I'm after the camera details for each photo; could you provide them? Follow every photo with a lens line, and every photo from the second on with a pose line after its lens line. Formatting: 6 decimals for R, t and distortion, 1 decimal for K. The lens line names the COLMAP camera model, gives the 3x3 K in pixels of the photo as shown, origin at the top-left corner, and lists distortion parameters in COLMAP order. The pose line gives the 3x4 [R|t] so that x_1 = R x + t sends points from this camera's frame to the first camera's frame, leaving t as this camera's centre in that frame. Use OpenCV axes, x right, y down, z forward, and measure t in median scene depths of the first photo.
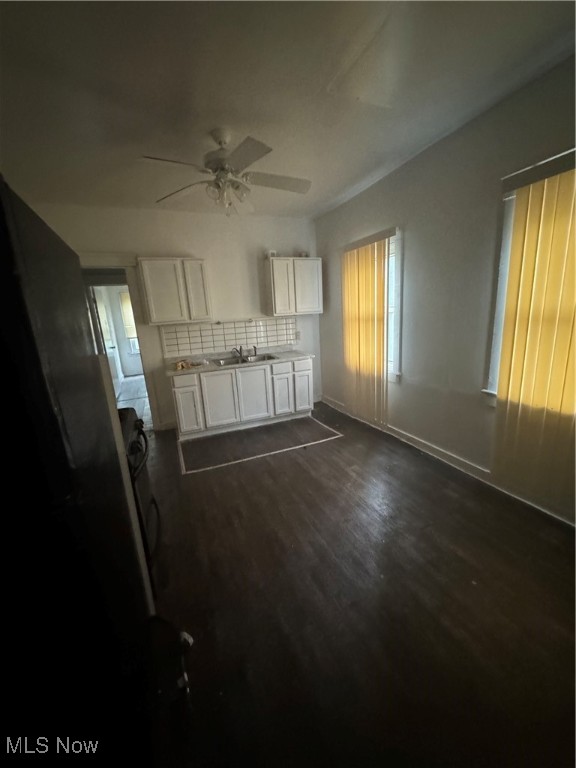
lens RADIAL K [[306.1, 0, 289.4], [0, 306.1, 382.6], [0, 0, 1]] dist [-0.000128, -0.000059]
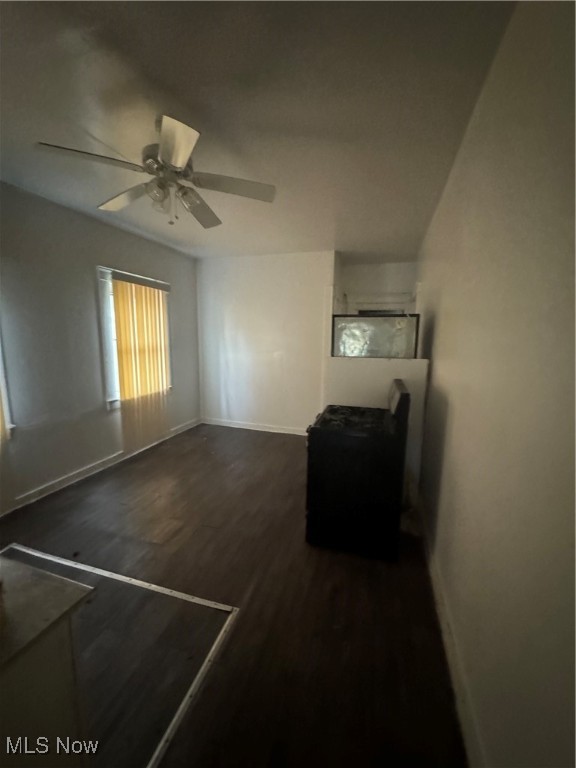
lens RADIAL K [[306.1, 0, 289.4], [0, 306.1, 382.6], [0, 0, 1]] dist [-0.000128, -0.000059]
pose [[-0.763357, -0.098897, 0.638361, -0.877497], [0.128946, 0.944995, 0.300596, -0.365224], [-0.632976, 0.311776, -0.708616, 1.494024]]
